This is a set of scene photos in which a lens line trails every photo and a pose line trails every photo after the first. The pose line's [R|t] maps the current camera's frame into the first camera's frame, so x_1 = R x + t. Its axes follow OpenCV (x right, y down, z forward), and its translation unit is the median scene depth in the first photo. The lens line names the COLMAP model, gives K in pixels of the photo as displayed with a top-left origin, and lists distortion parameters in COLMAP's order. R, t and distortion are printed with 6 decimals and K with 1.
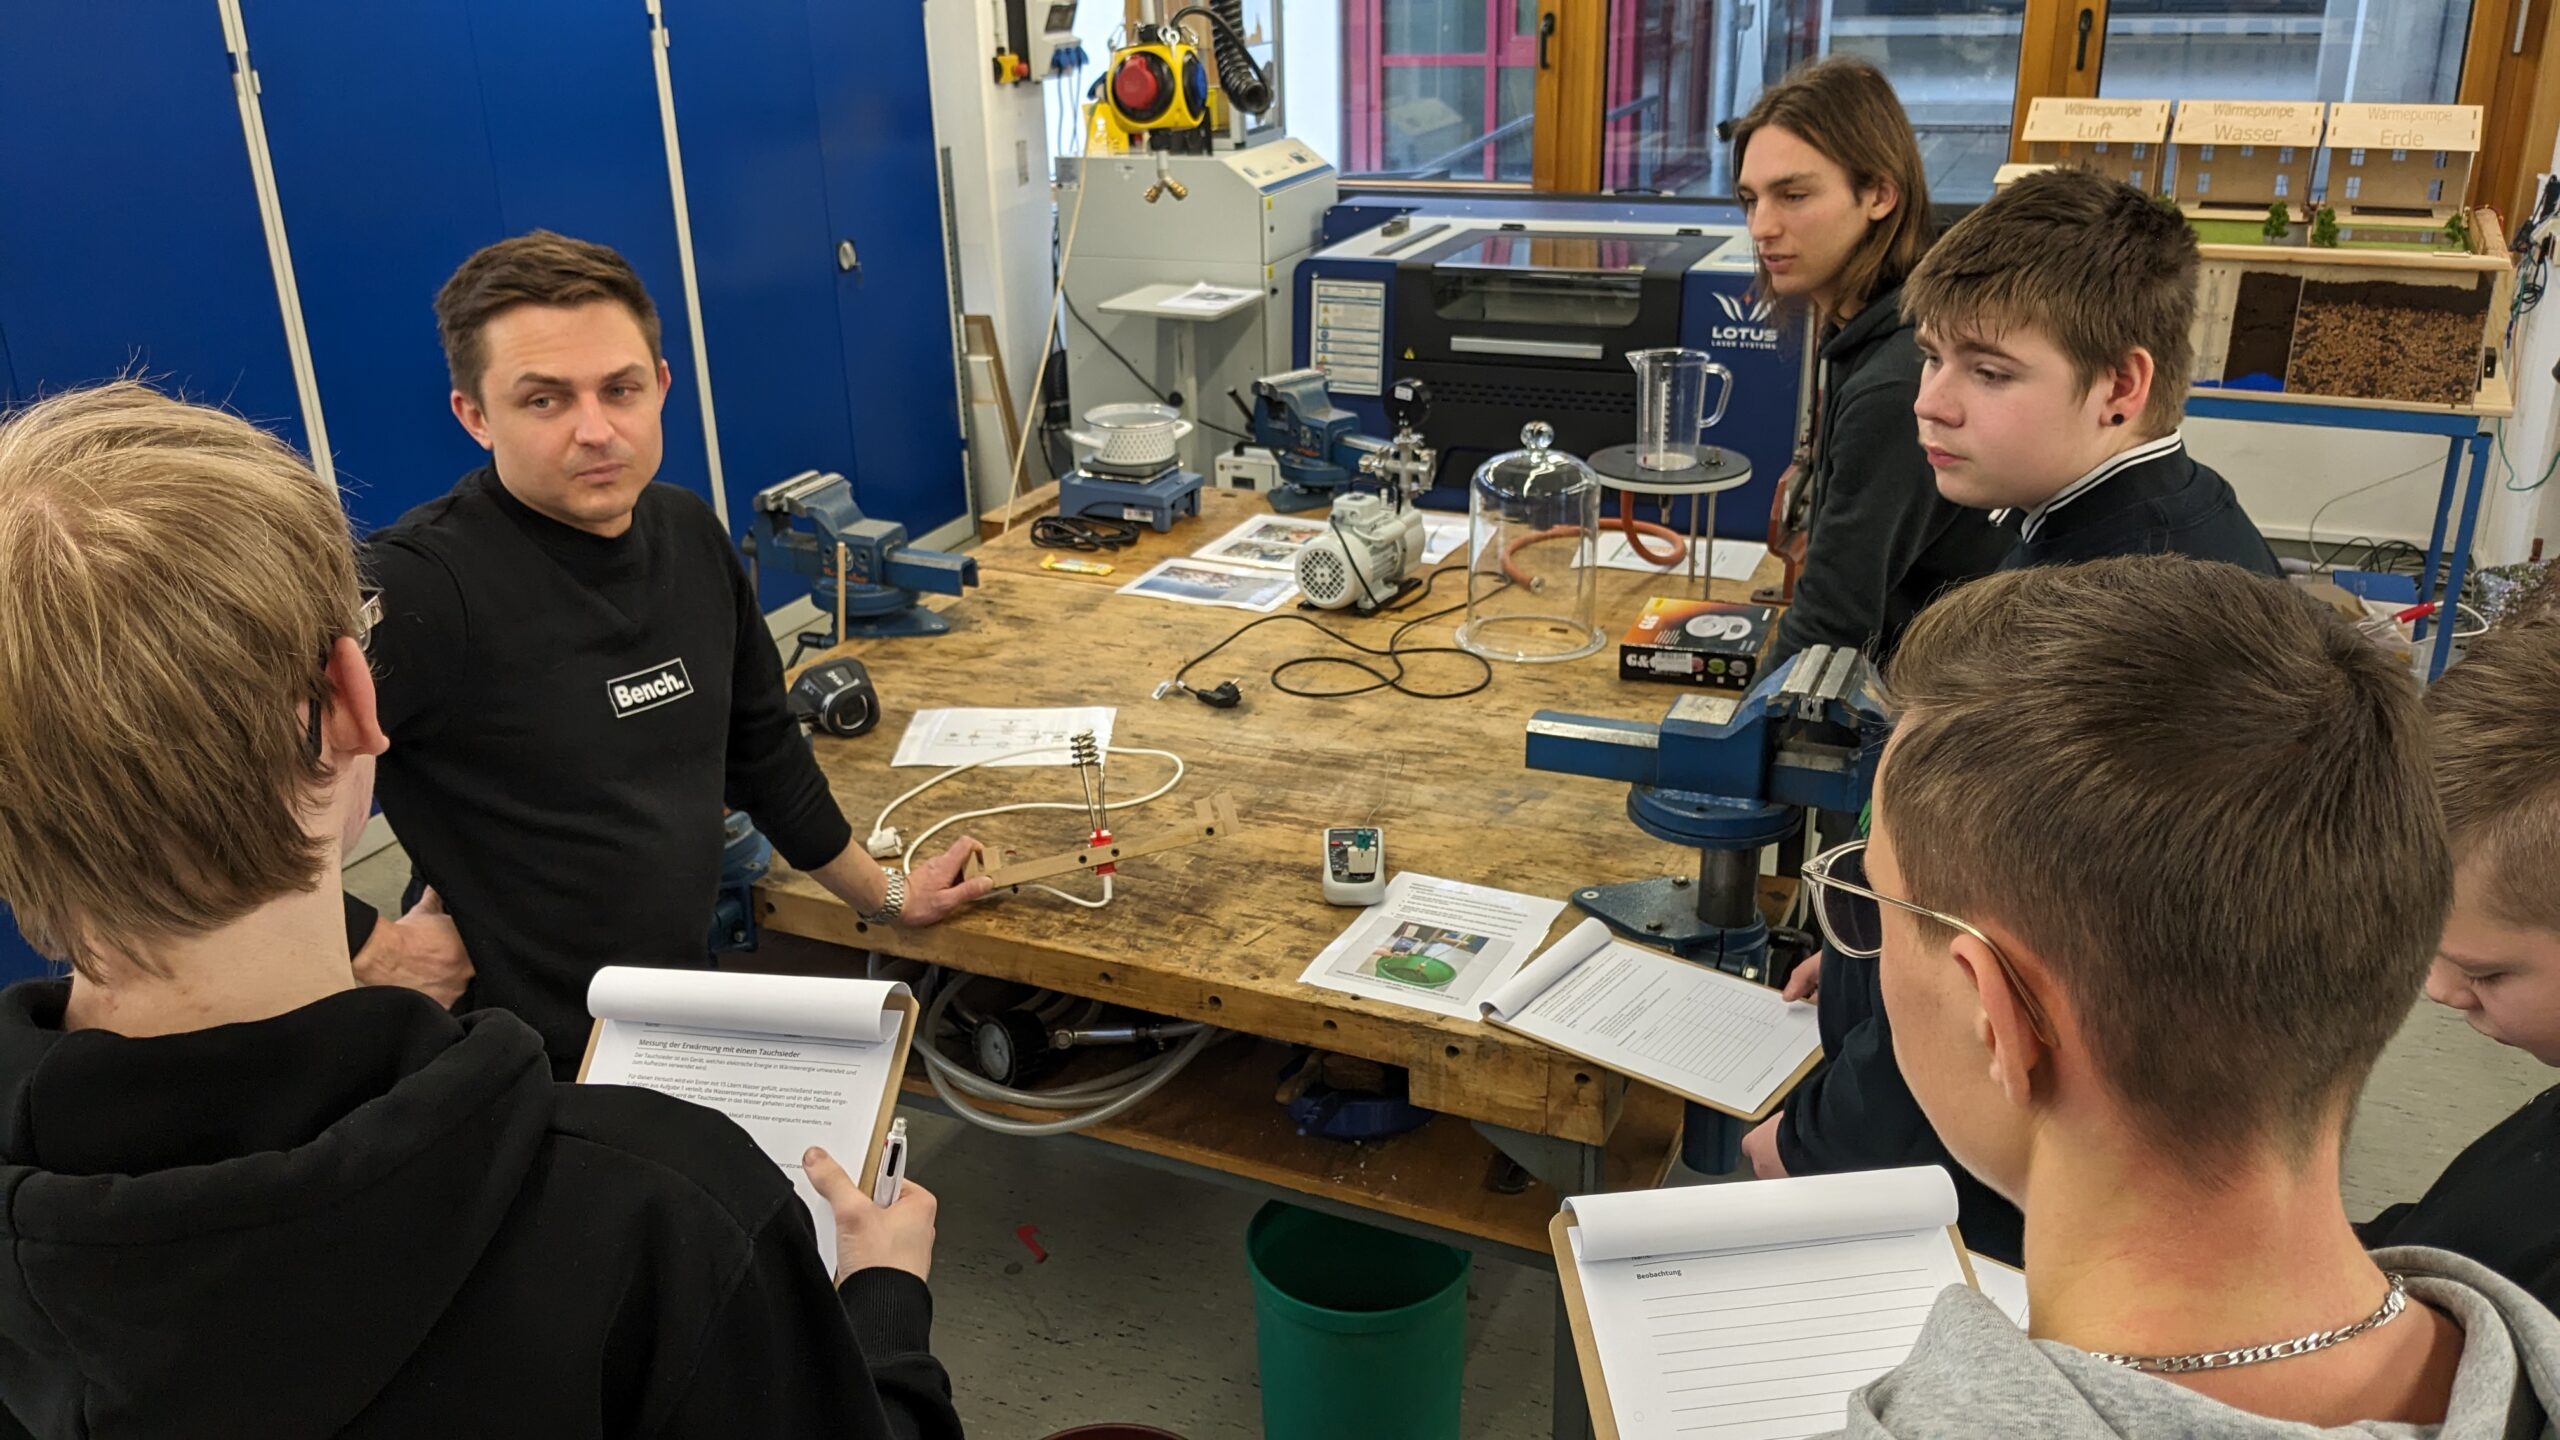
lens RADIAL K [[2081.3, 0, 1280.0], [0, 2081.3, 720.0], [0, 0, 1]] dist [-0.008665, -0.009130]
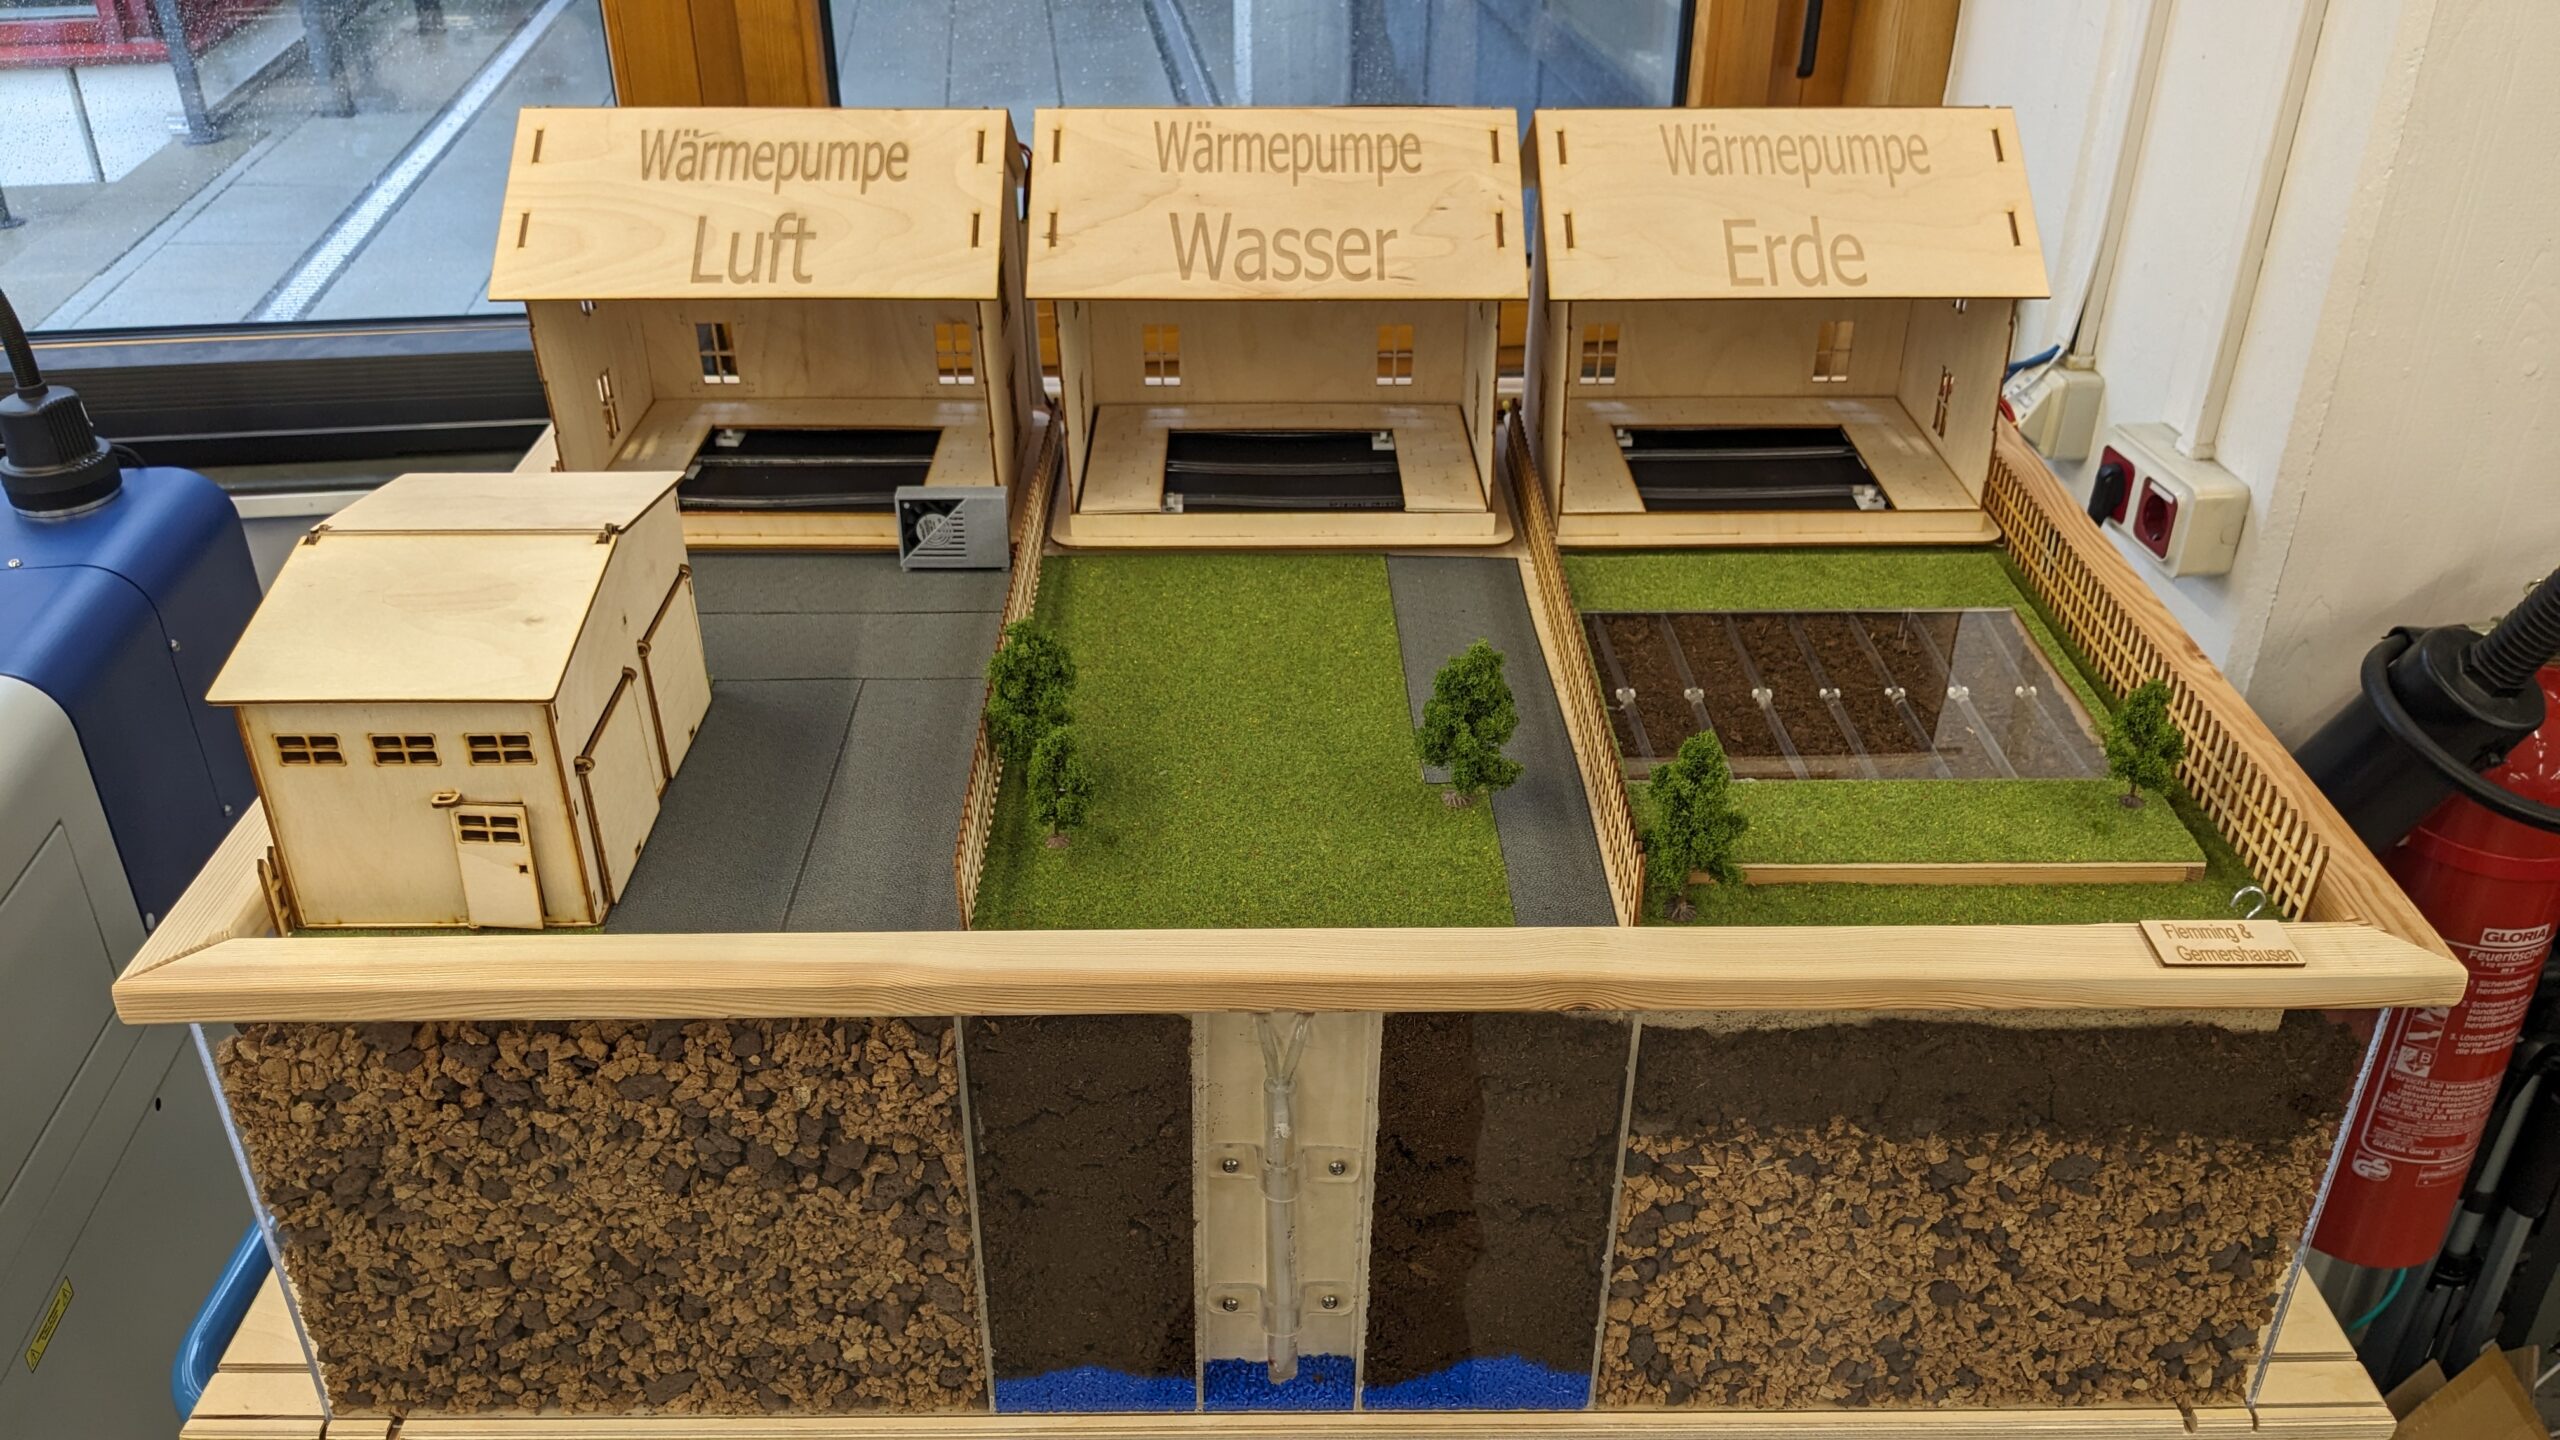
lens RADIAL K [[2053.2, 0, 1280.0], [0, 2053.2, 720.0], [0, 0, 1]] dist [0.068696, 0.000417]
pose [[0.887131, -0.212417, 0.409729, 0.367535], [0.141435, 0.970198, 0.196752, -0.297376], [-0.439312, -0.116595, 0.890736, 0.808451]]
